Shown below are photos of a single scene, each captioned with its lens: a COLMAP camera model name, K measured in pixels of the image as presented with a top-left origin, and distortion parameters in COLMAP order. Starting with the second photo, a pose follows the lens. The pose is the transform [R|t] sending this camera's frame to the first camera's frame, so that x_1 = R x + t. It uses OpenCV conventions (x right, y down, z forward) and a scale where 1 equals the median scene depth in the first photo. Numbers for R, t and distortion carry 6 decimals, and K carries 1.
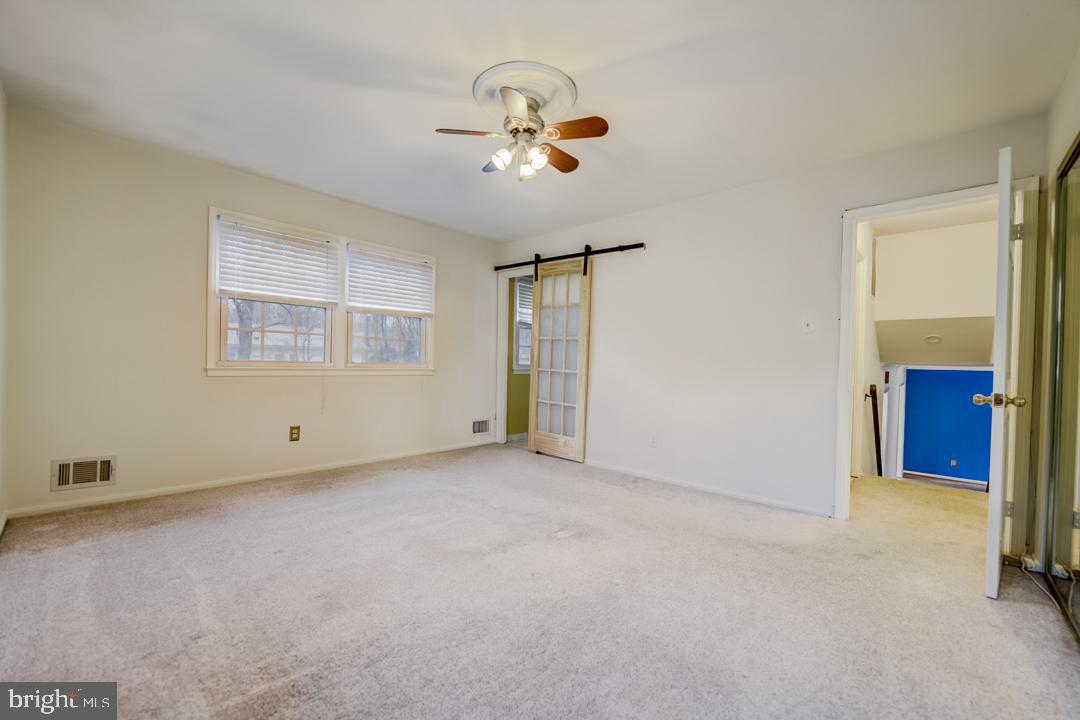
lens RADIAL K [[438.8, 0, 538.1], [0, 438.8, 361.4], [0, 0, 1]] dist [-0.002030, -0.000095]
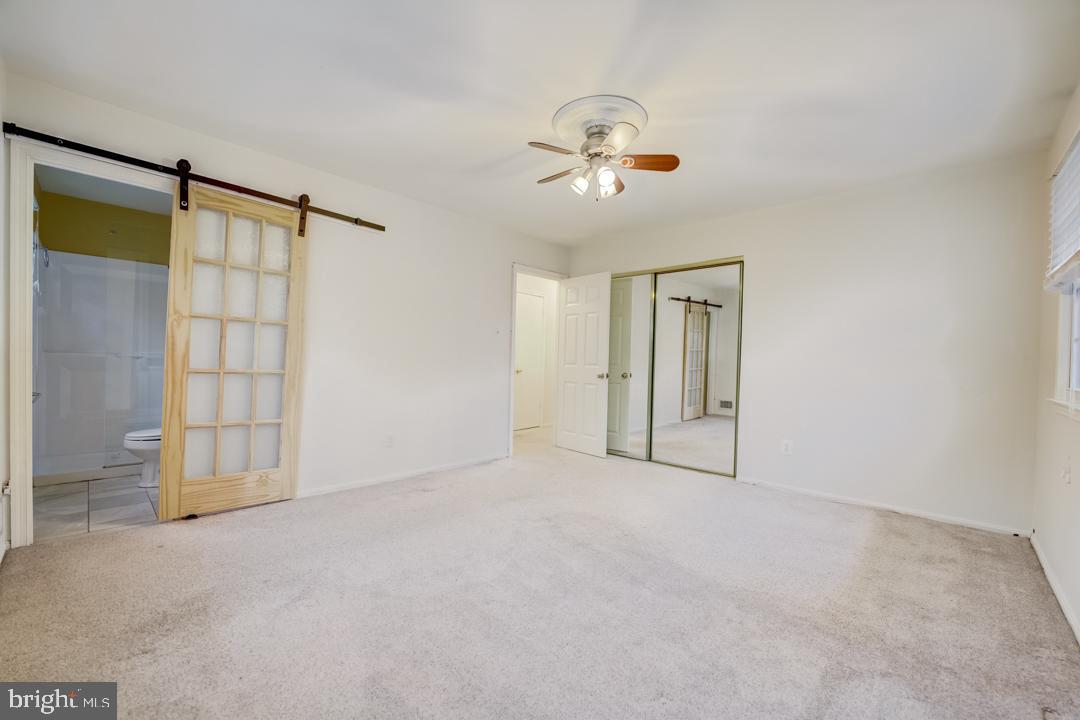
lens RADIAL K [[438.8, 0, 540.4], [0, 438.8, 359.9], [0, 0, 1]] dist [-0.002030, -0.000095]
pose [[0.014440, -0.020283, 0.999690, -0.541702], [-0.021218, 0.999563, 0.020587, -0.015375], [-0.999671, -0.021508, 0.014003, 0.532357]]
